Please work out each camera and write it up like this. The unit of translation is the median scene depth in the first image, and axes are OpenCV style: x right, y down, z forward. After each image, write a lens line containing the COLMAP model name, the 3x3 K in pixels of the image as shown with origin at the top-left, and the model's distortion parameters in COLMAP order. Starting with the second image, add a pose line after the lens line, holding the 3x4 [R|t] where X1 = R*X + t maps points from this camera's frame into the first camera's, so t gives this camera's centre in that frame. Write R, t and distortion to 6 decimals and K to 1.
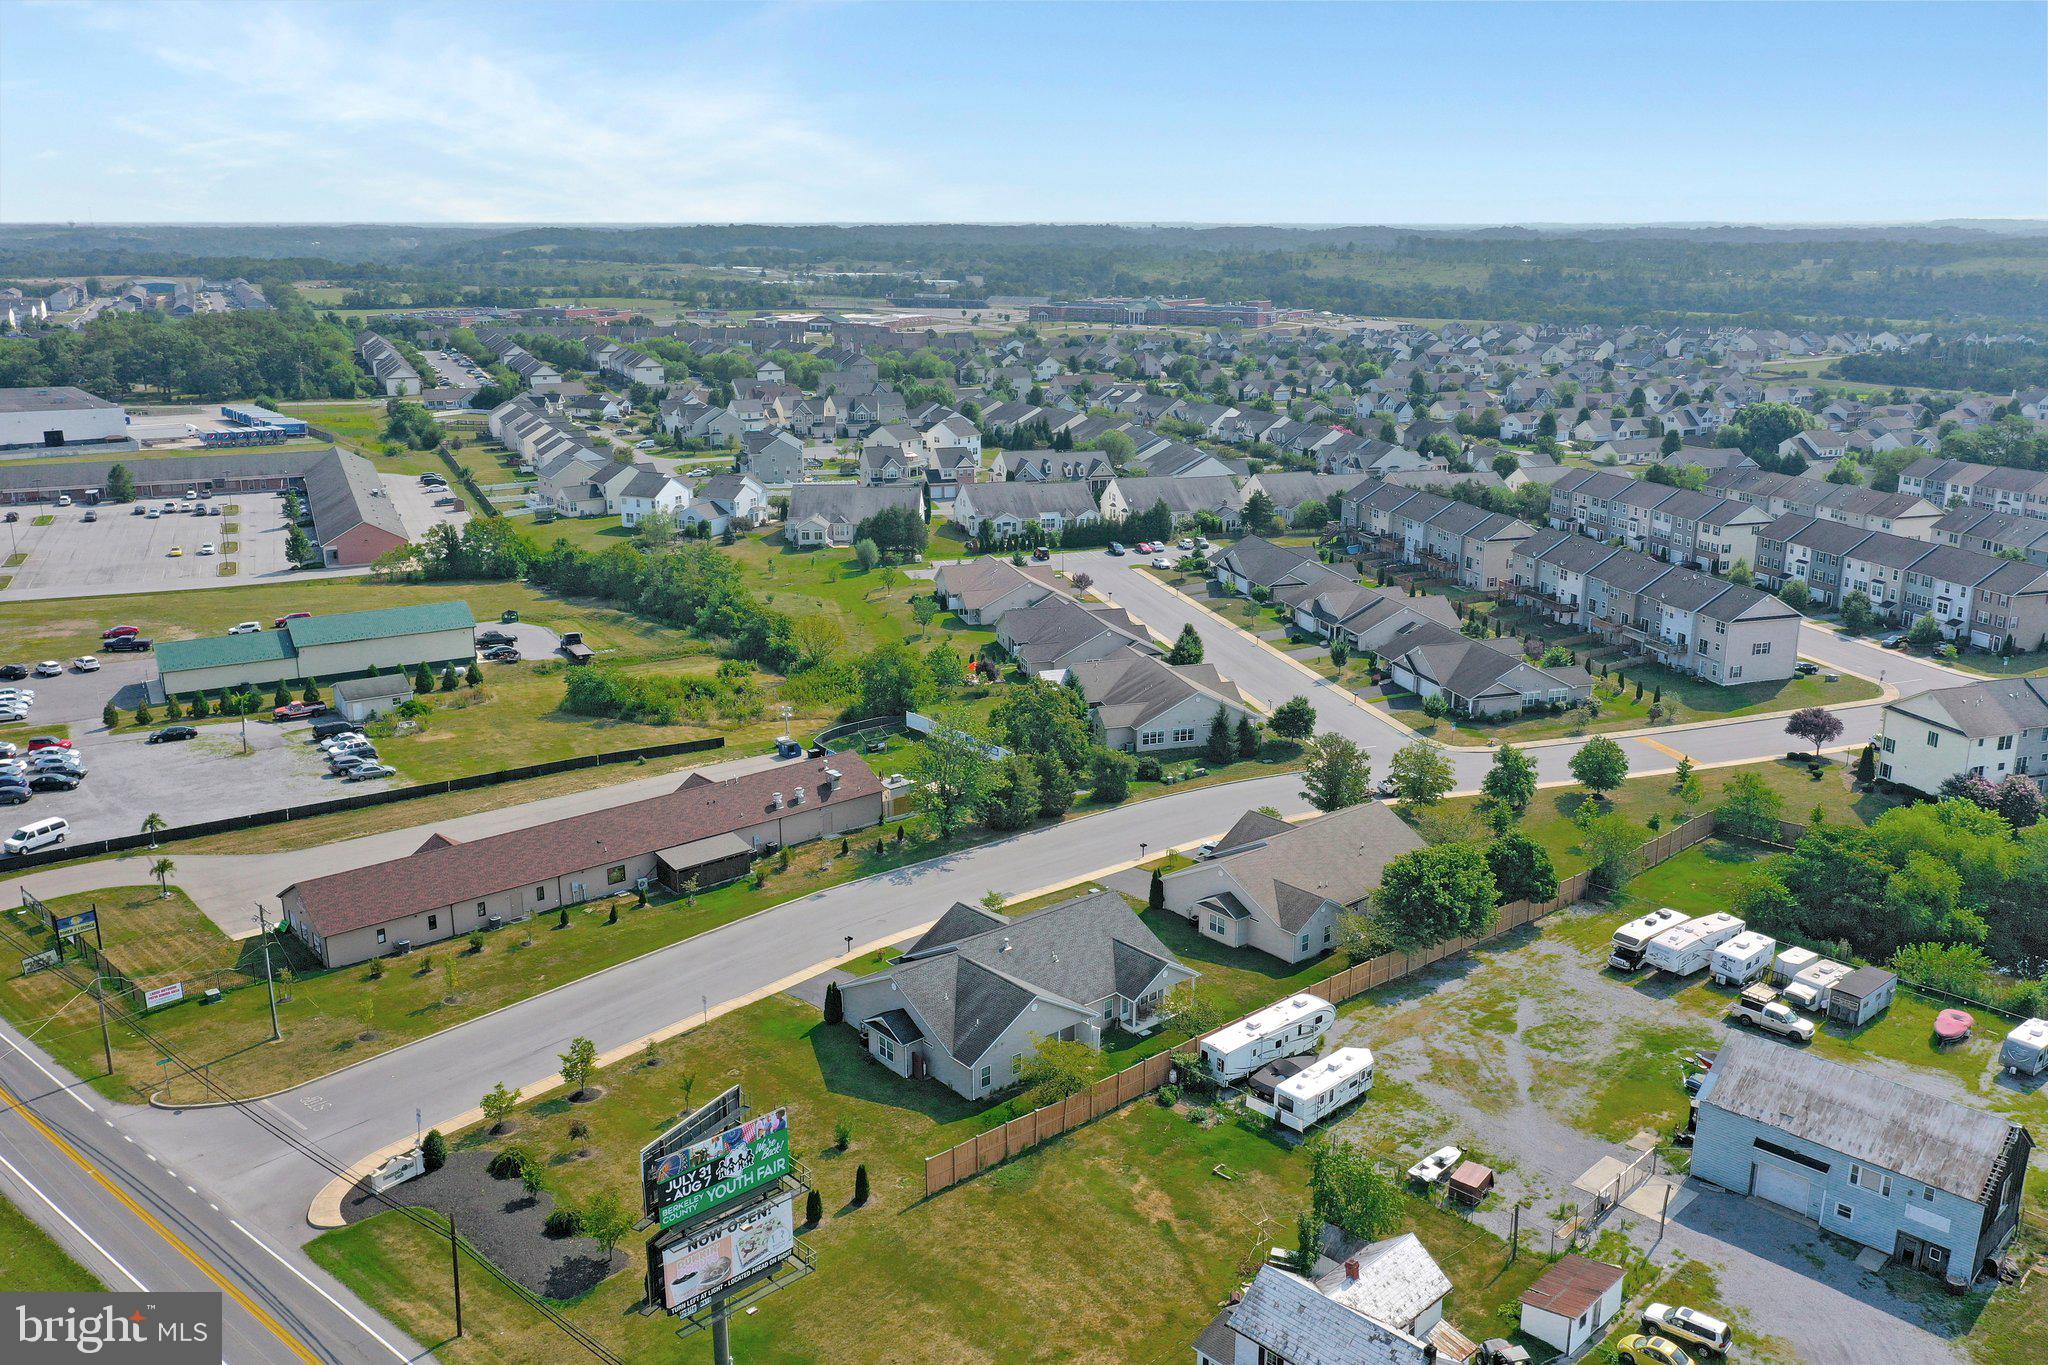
lens RADIAL K [[1662.1, 0, 1028.2], [0, 1662.1, 682.2], [0, 0, 1]] dist [0.004518, -0.002282]
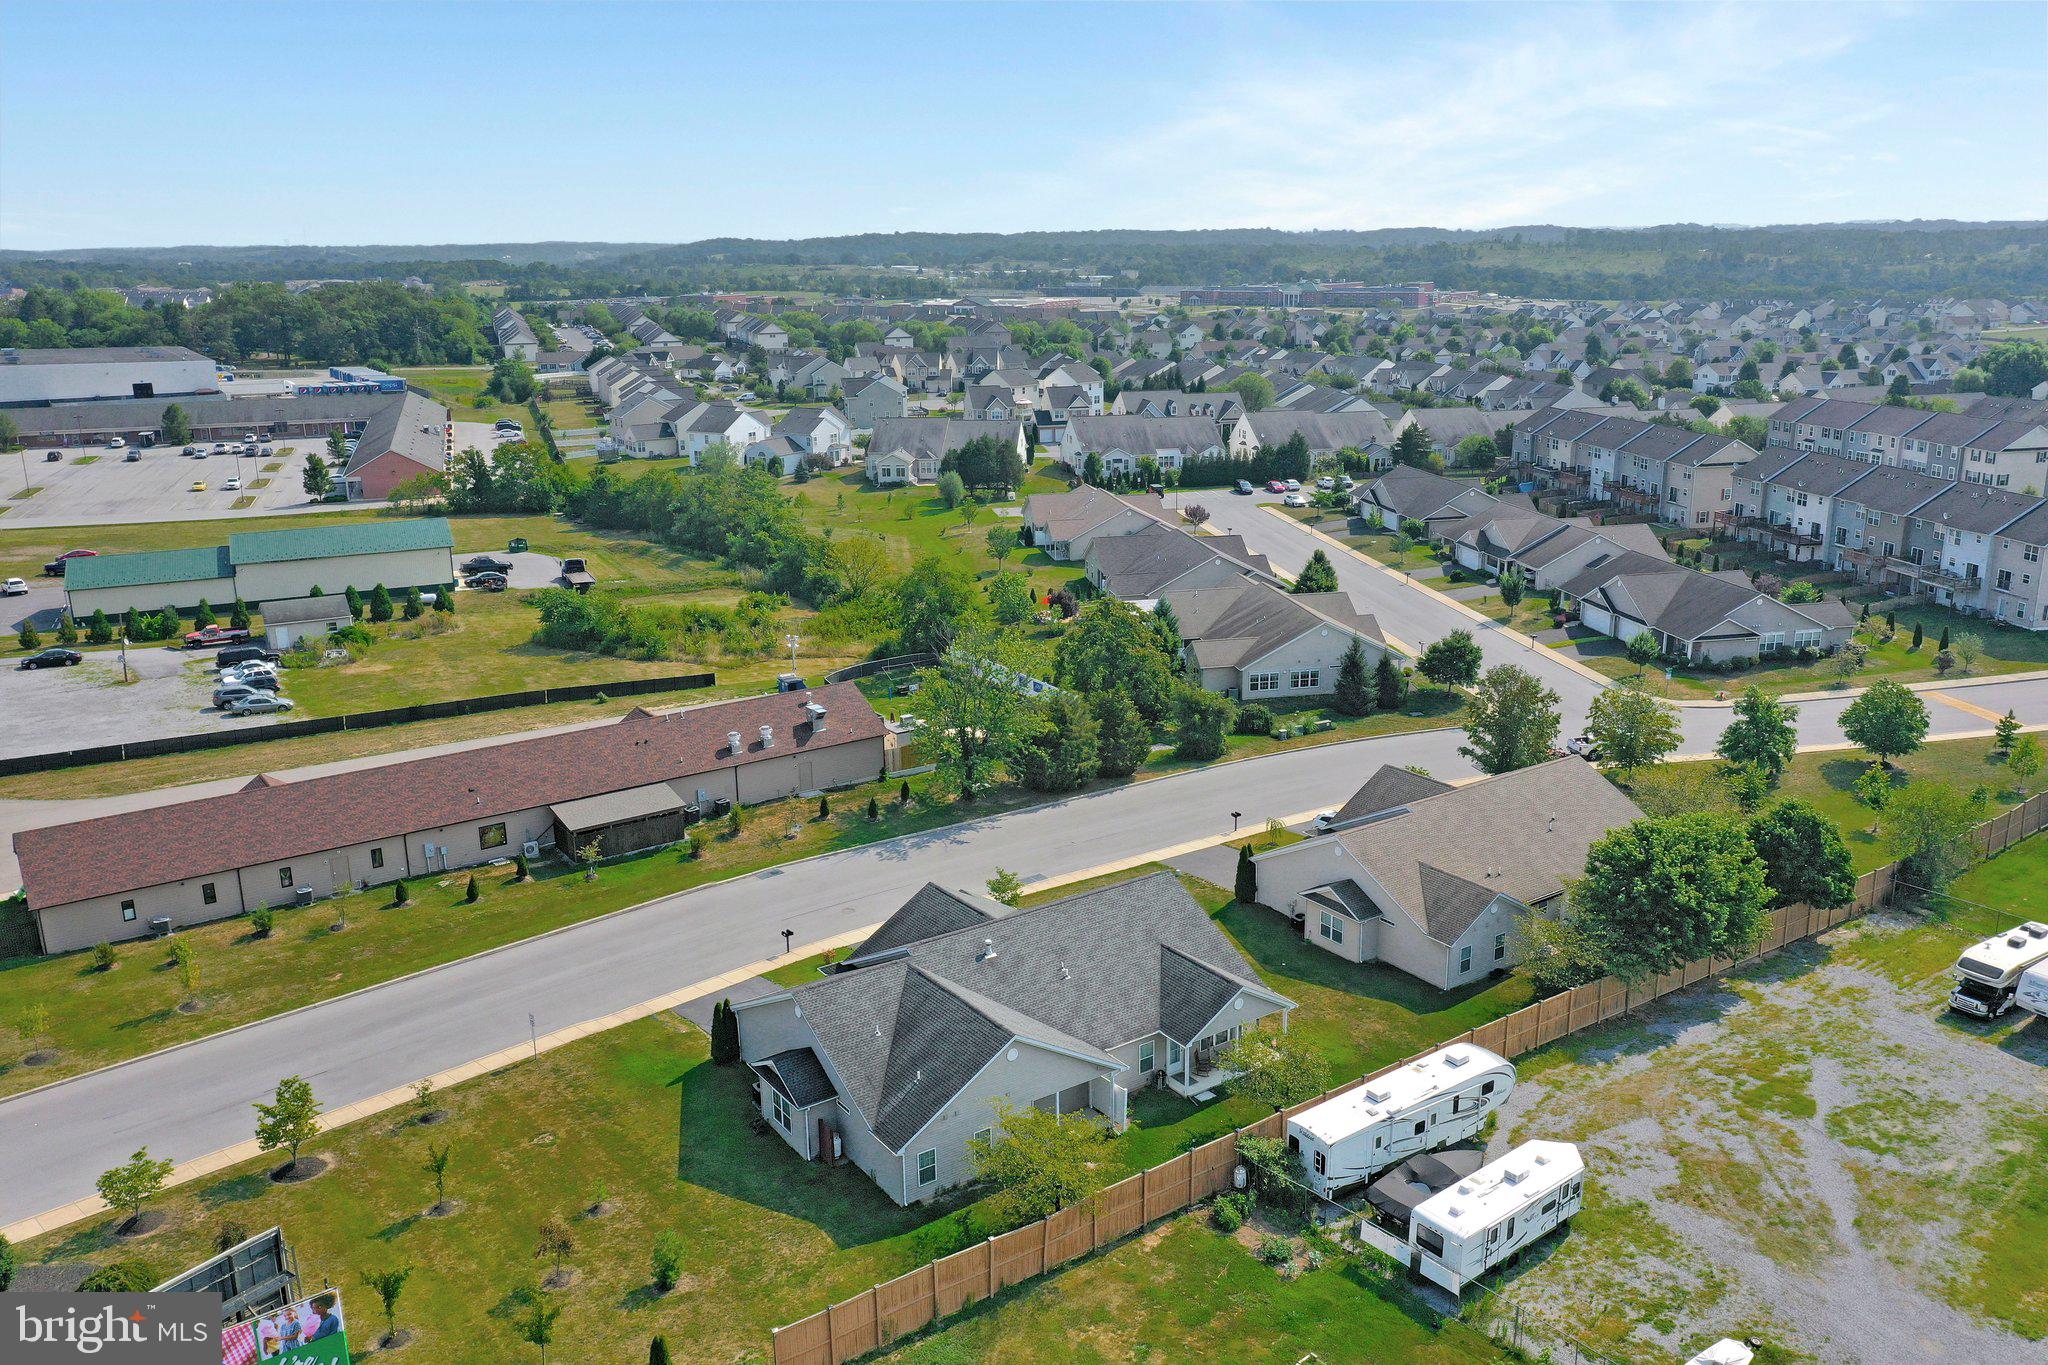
lens RADIAL K [[1662.1, 0, 1028.2], [0, 1662.1, 682.2], [0, 0, 1]] dist [0.004518, -0.002282]
pose [[0.995773, 0.014299, -0.090729, 0.034713], [-0.014207, 0.999898, 0.001662, 0.032220], [0.090743, -0.000366, 0.995874, 0.218096]]
